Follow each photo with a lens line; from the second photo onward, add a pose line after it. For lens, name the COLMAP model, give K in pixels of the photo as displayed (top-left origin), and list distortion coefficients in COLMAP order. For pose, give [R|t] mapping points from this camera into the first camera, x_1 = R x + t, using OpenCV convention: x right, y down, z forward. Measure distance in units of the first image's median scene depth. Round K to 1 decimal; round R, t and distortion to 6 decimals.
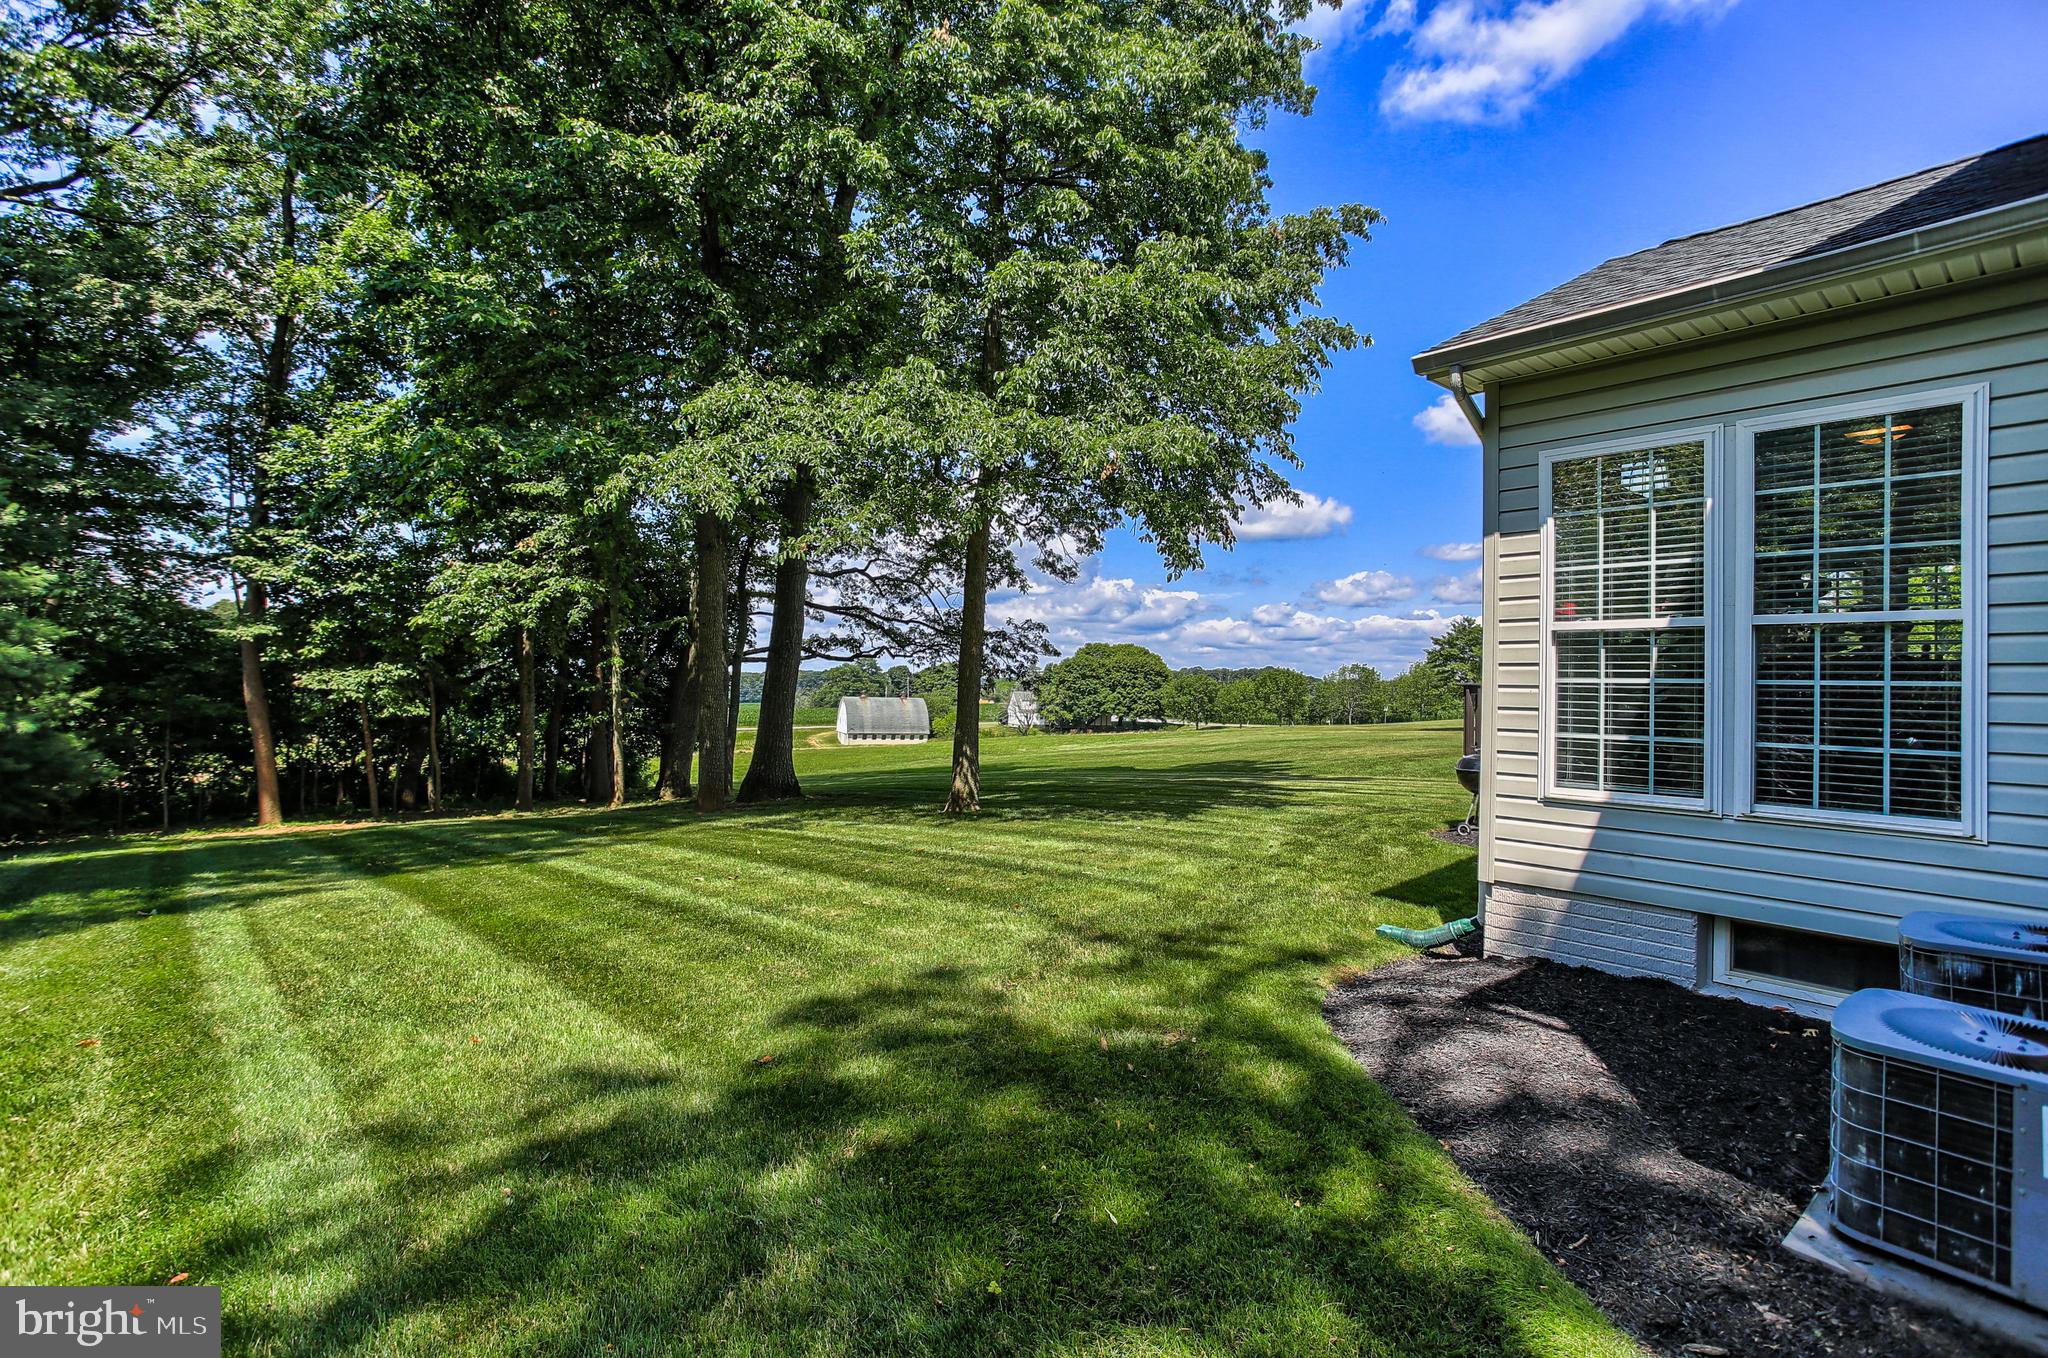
lens RADIAL K [[986.1, 0, 1029.0], [0, 986.1, 677.9], [0, 0, 1]] dist [-0.055127, 0.011688]
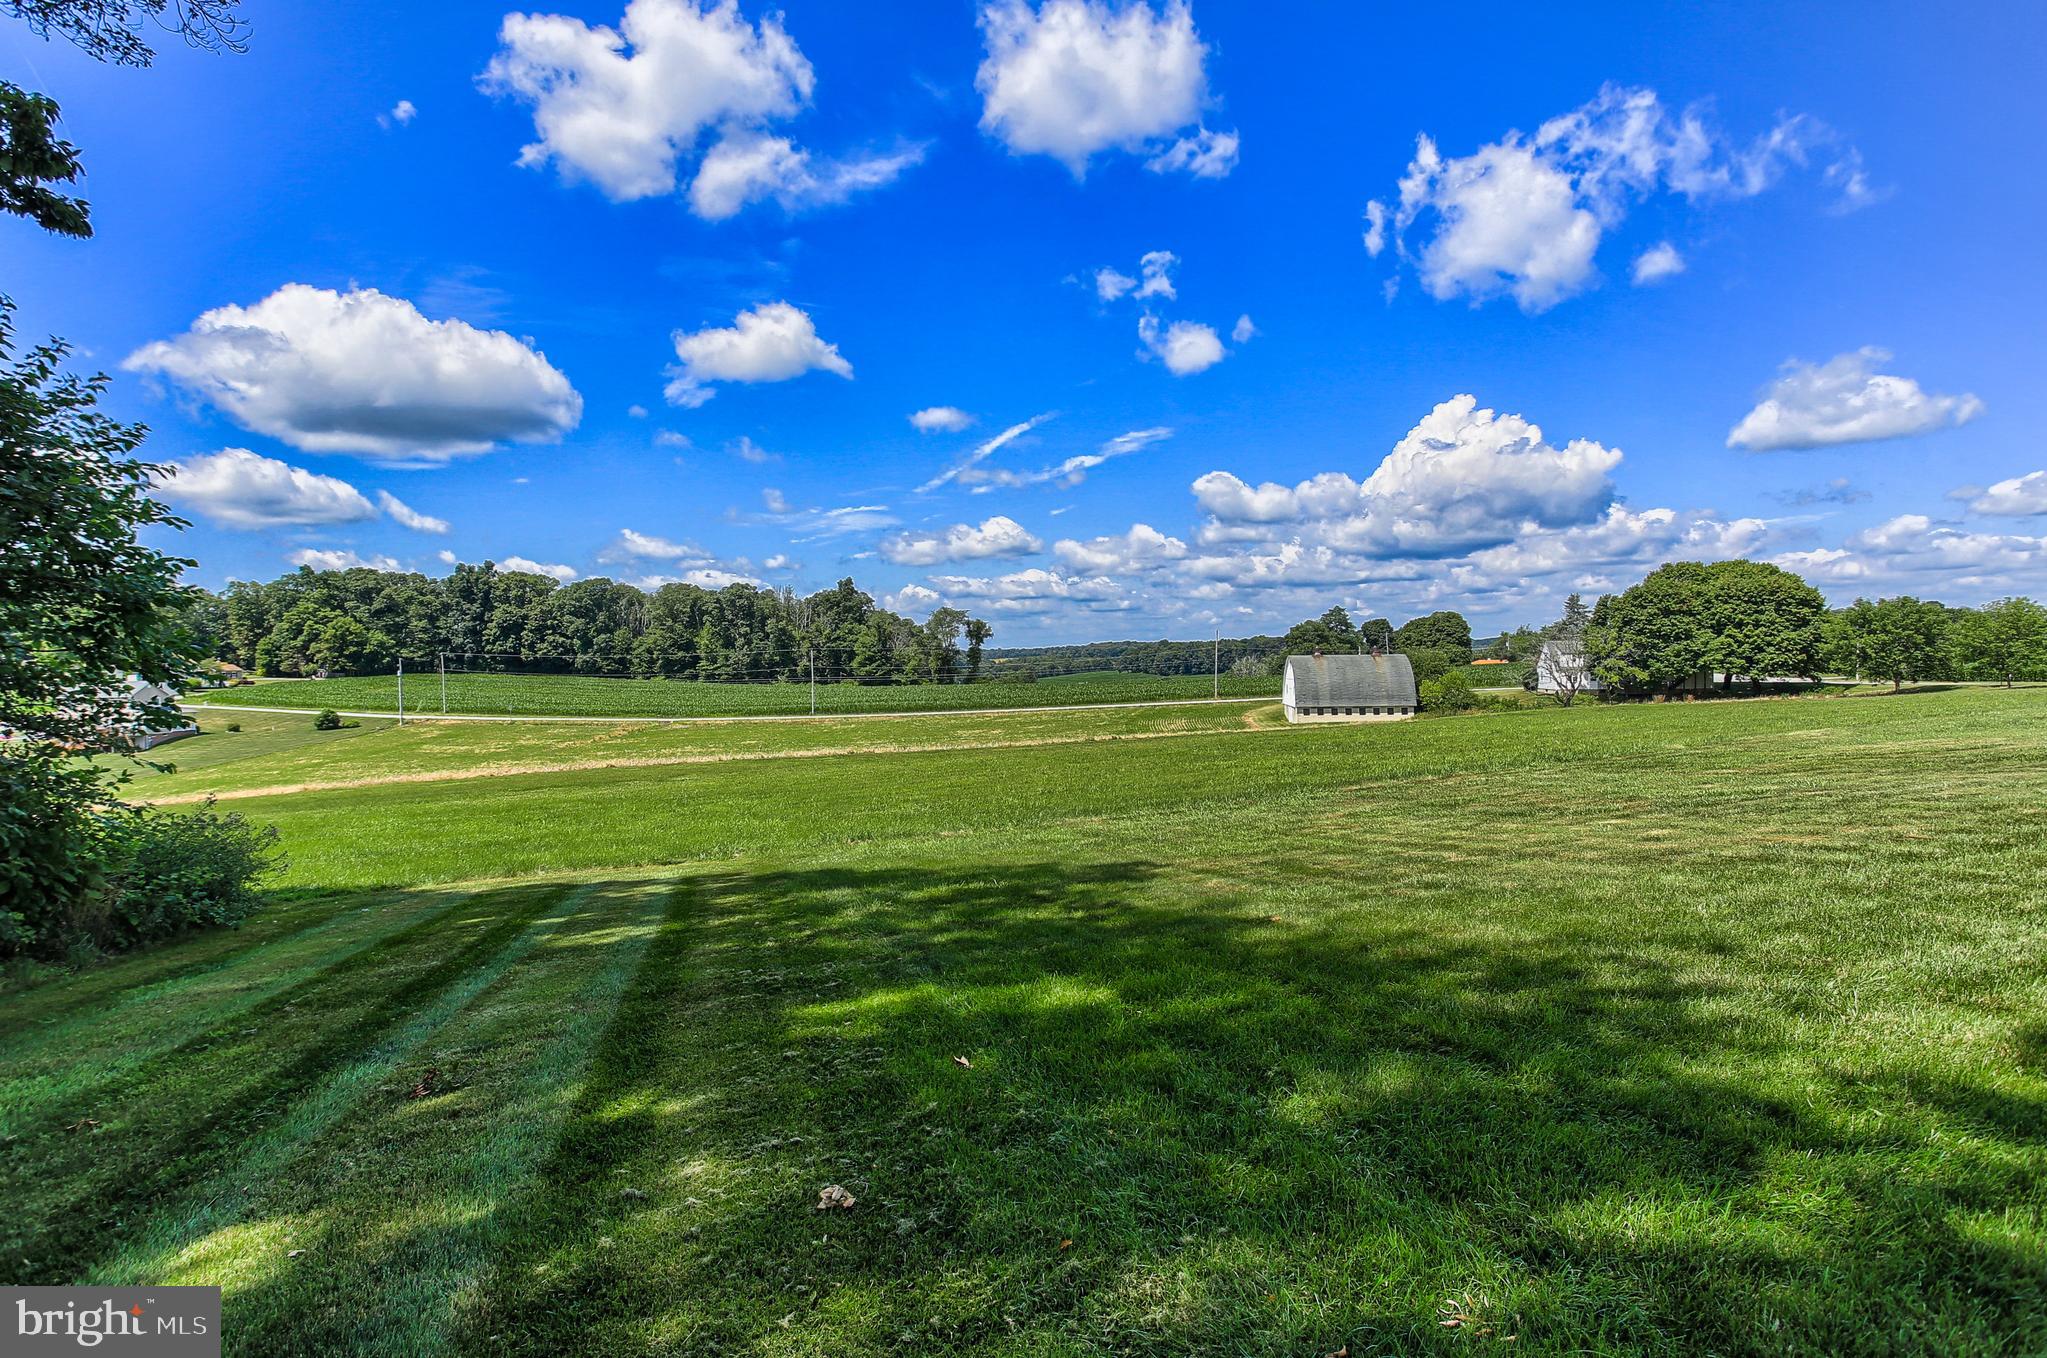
lens RADIAL K [[985.6, 0, 1036.3], [0, 985.6, 677.9], [0, 0, 1]] dist [-0.055127, 0.011688]
pose [[0.890080, -0.025083, -0.455113, -0.024769], [0.038444, 0.999058, 0.020124, 0.012513], [0.454180, -0.035408, 0.890206, 0.255812]]
